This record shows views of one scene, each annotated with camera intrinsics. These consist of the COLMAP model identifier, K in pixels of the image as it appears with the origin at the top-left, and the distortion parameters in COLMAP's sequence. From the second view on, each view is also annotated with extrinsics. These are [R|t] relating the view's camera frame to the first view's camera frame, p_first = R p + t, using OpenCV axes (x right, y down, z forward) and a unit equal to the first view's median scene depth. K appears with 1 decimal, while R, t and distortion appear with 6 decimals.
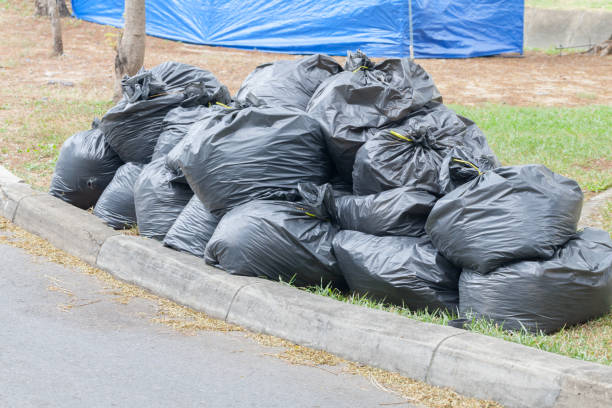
lens RADIAL K [[1785.4, 0, 306.0], [0, 1785.4, 204.0], [0, 0, 1]] dist [-0.001911, 0.566356]
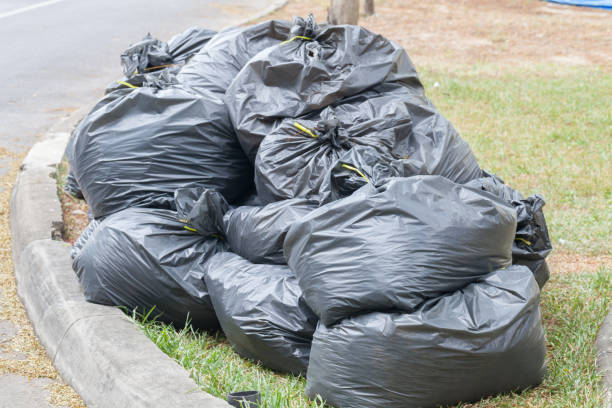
lens RADIAL K [[1785.4, 0, 306.0], [0, 1785.4, 204.0], [0, 0, 1]] dist [-0.001911, 0.566356]
pose [[0.949698, 0.037490, -0.310915, 0.290485], [-0.030197, 0.999145, 0.028241, -0.028364], [0.311708, -0.017431, 0.950018, 0.284731]]
